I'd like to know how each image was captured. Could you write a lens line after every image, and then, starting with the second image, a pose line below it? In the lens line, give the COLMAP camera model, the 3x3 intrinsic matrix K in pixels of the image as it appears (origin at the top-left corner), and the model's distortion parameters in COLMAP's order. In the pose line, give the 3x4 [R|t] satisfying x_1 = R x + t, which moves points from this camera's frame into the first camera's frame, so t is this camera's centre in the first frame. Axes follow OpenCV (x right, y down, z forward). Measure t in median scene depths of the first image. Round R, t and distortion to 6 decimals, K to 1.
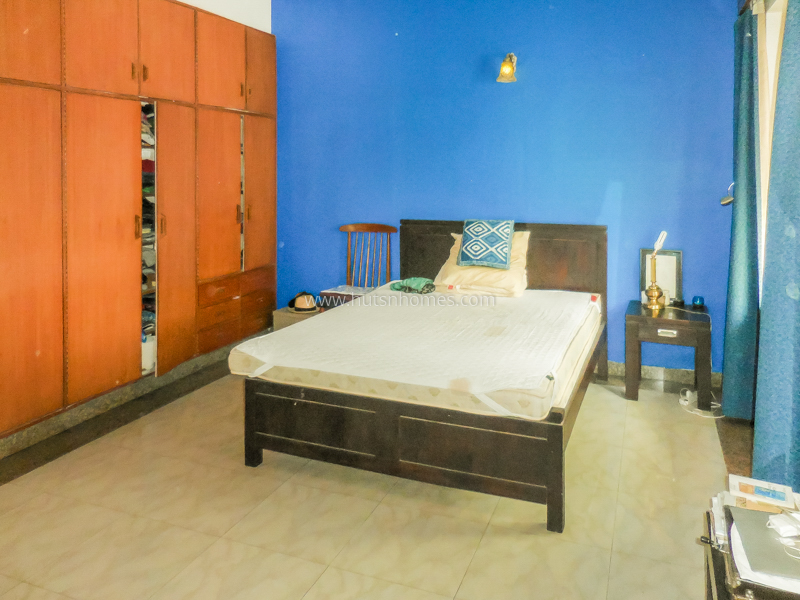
lens RADIAL K [[628.1, 0, 399.8], [0, 628.1, 279.6], [0, 0, 1]] dist [0.003799, 0.001020]
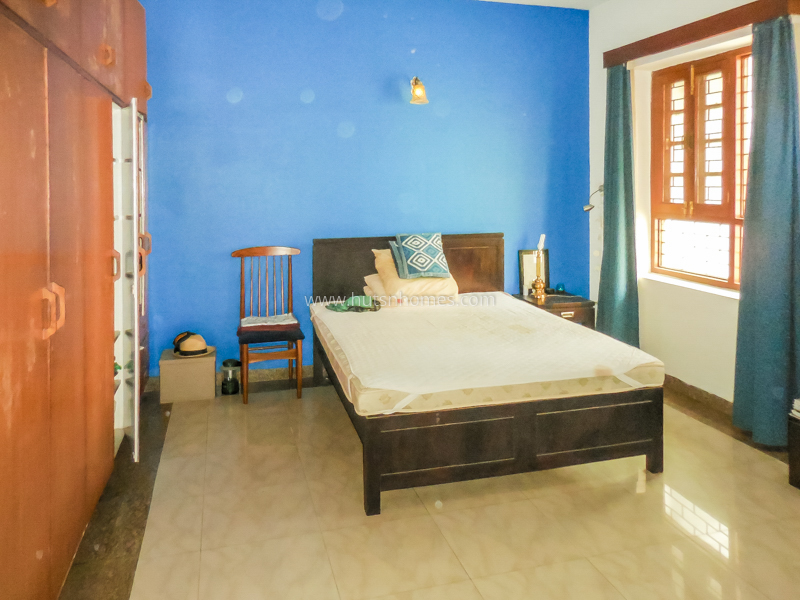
lens RADIAL K [[622.4, 0, 400.0], [0, 622.4, 300.0], [0, 0, 1]] dist [0.006876, 0.000239]
pose [[0.797078, -0.120450, 0.591742, -0.532746], [0.118711, 0.992039, 0.042028, -0.032720], [-0.592094, 0.036746, 0.805031, 0.184012]]
